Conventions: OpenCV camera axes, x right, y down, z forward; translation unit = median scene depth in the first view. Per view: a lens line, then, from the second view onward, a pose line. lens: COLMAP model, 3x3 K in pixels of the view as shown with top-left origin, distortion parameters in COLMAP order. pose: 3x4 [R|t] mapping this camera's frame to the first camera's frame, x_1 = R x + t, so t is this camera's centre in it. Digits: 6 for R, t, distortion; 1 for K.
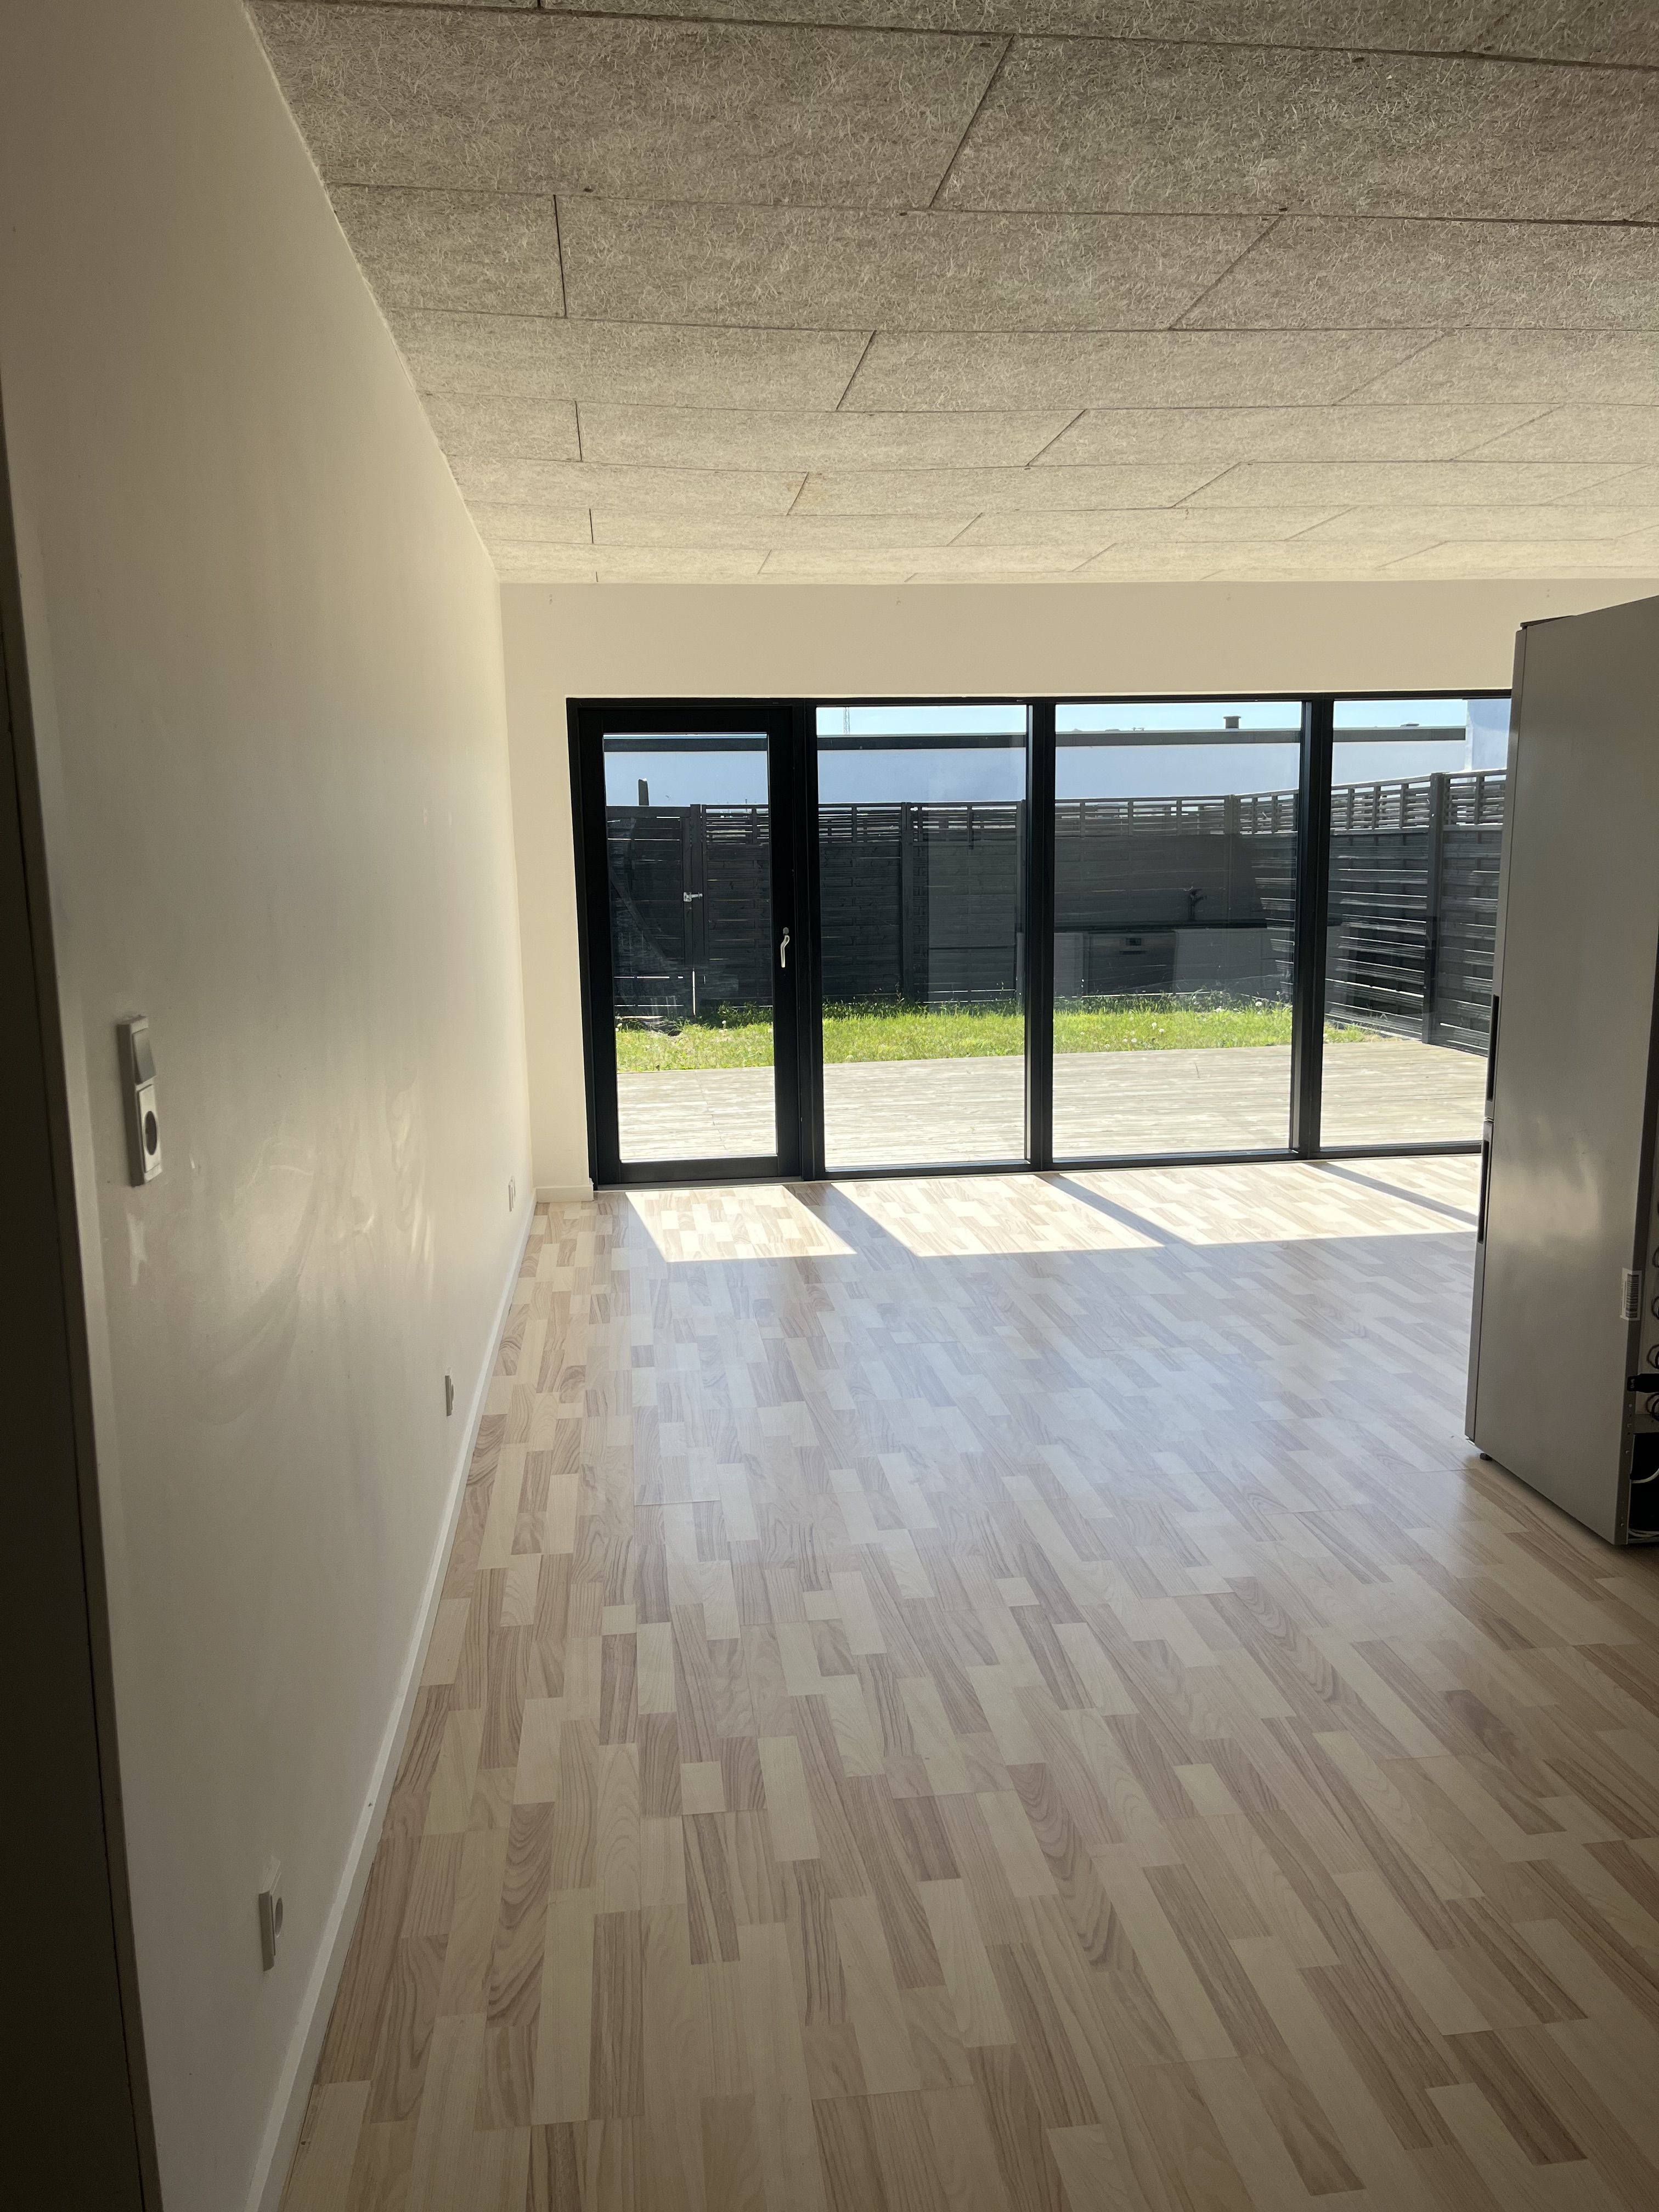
lens RADIAL K [[1649.0, 0, 829.5], [0, 1649.0, 1106.0], [0, 0, 1]] dist [0.001013, -0.000542]
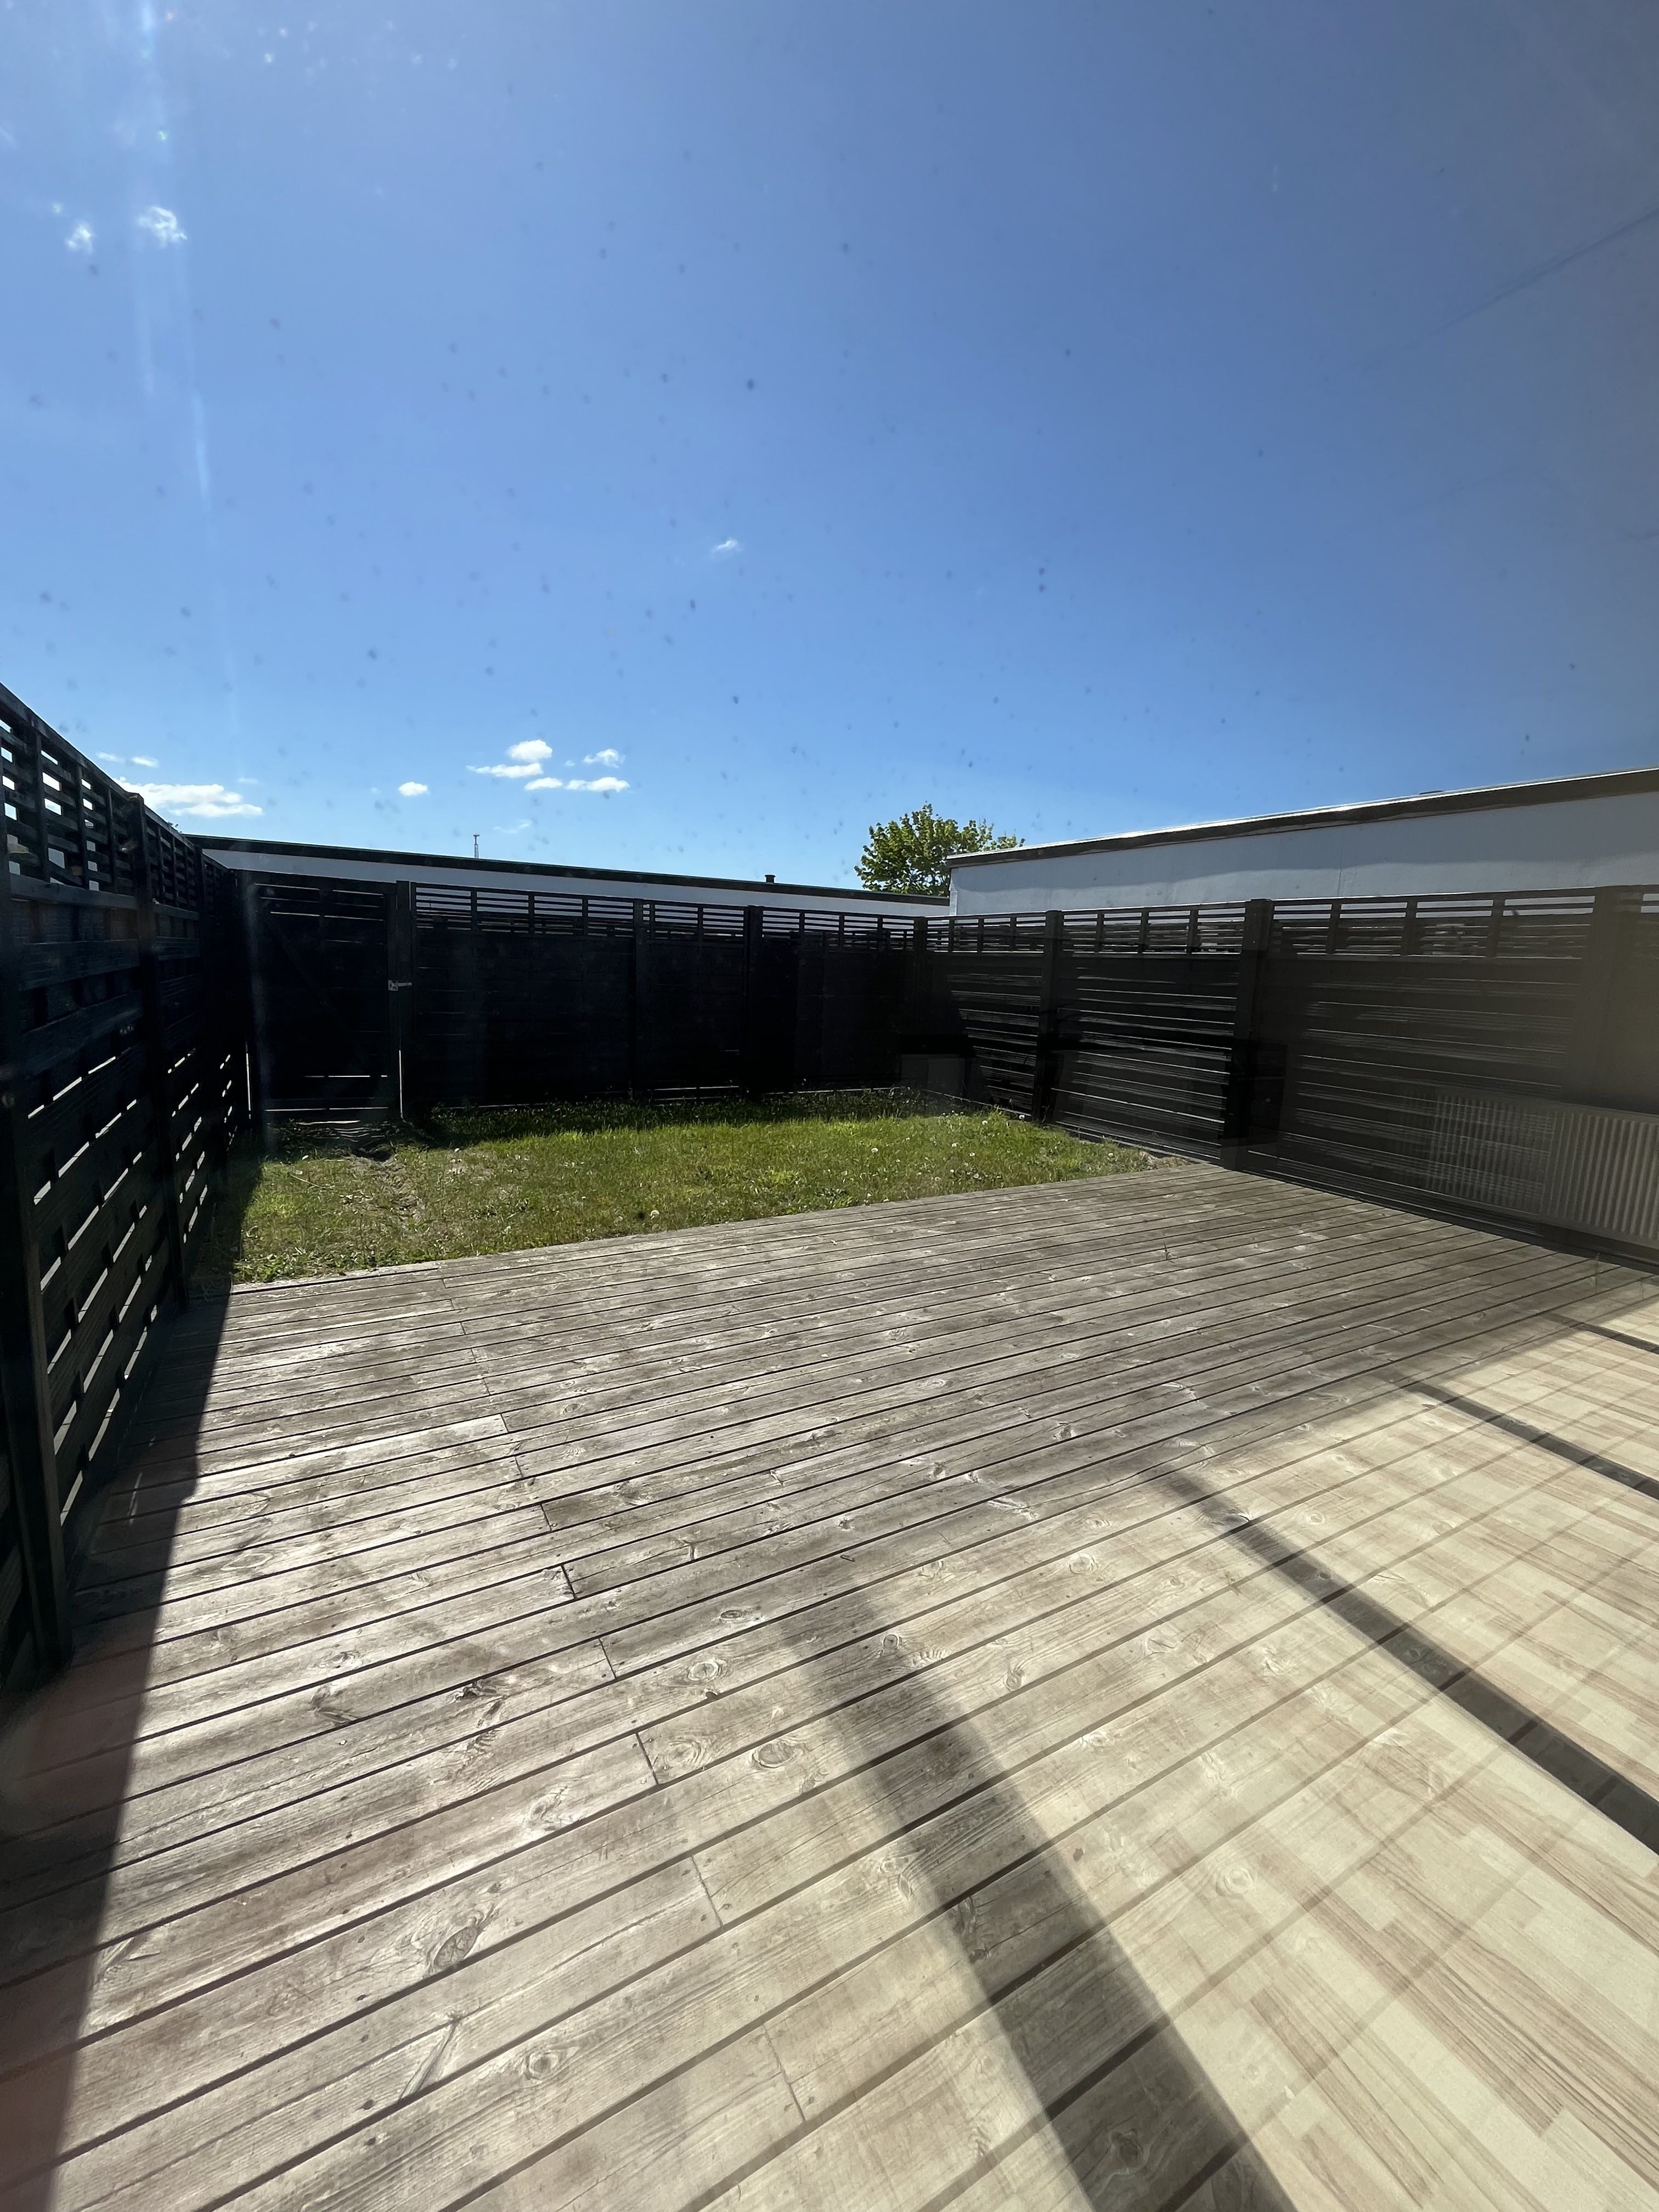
lens RADIAL K [[886.8, 0, 829.5], [0, 886.8, 1106.0], [0, 0, 1]] dist [0.000060, -0.000016]
pose [[0.916157, -0.009128, 0.400716, -0.150043], [0.005820, 0.999938, 0.009471, -0.159027], [-0.400778, -0.006344, 0.916153, 1.154551]]
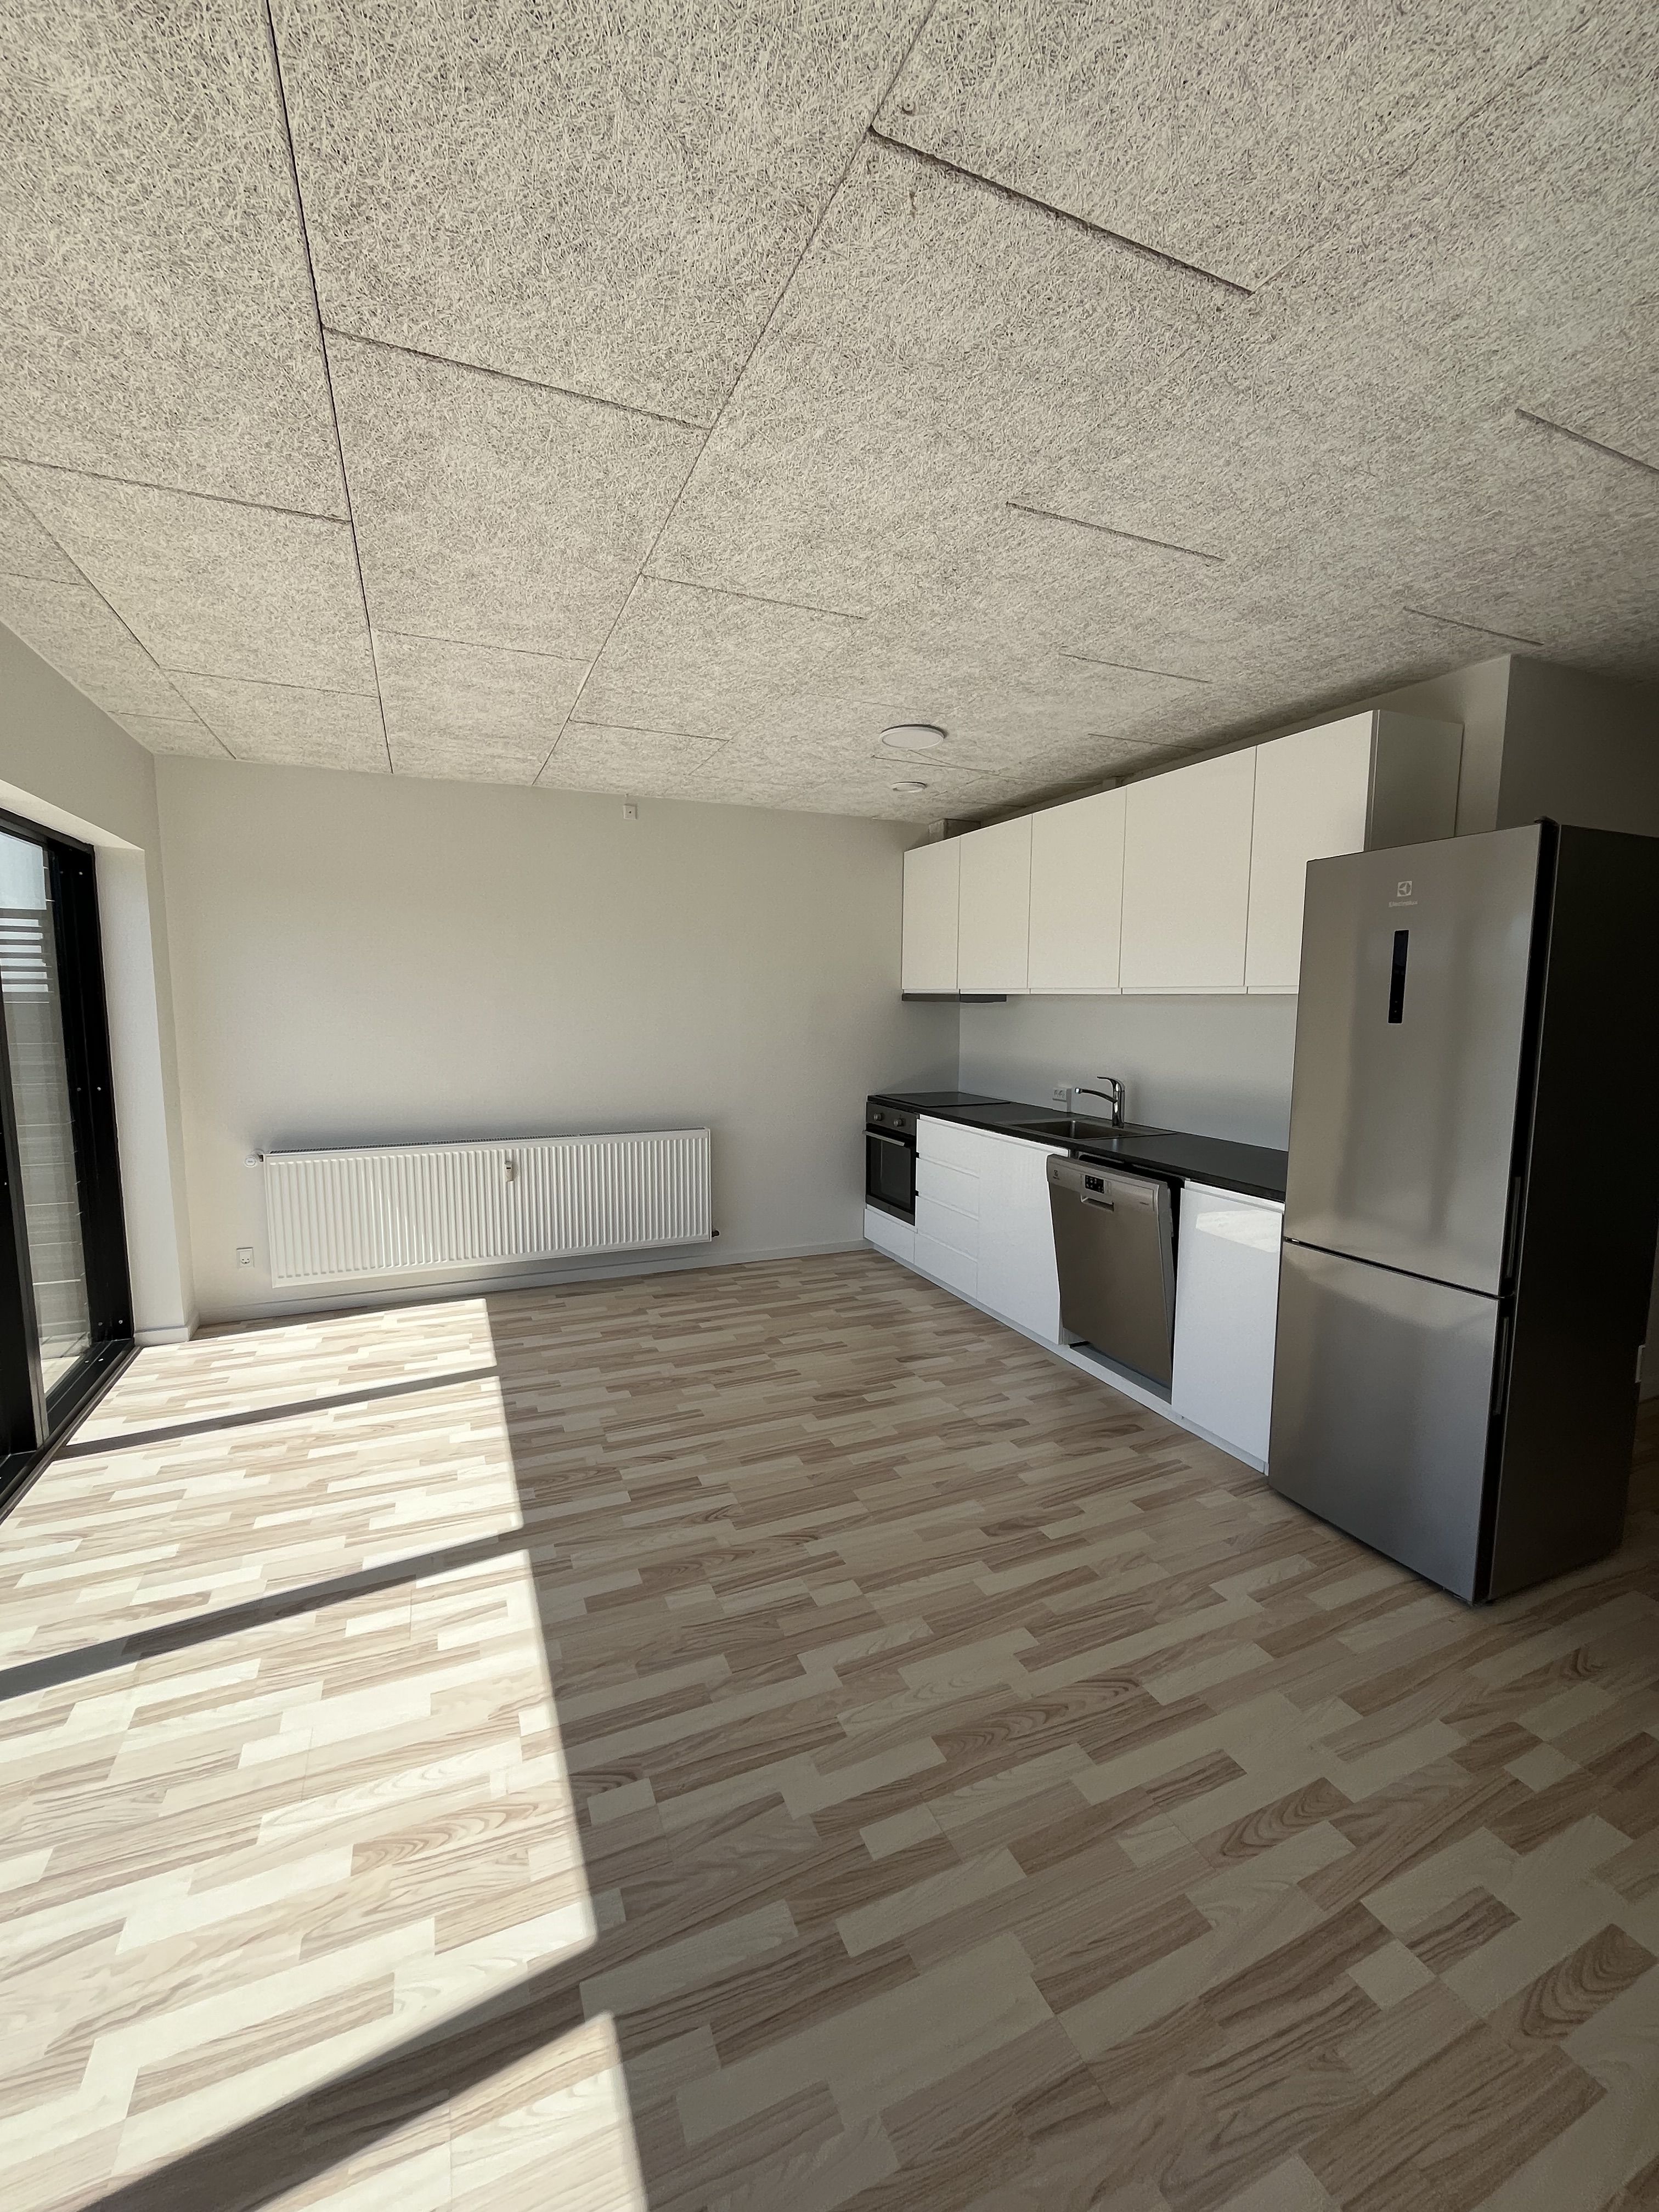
lens RADIAL K [[923.7, 0, 829.5], [0, 923.7, 1106.0], [0, 0, 1]] dist [-0.000100, -0.000139]
pose [[-0.291066, -0.100989, 0.951358, -0.003084], [0.149720, 0.977352, 0.149555, -0.155970], [-0.944915, 0.185968, -0.269353, 0.957355]]
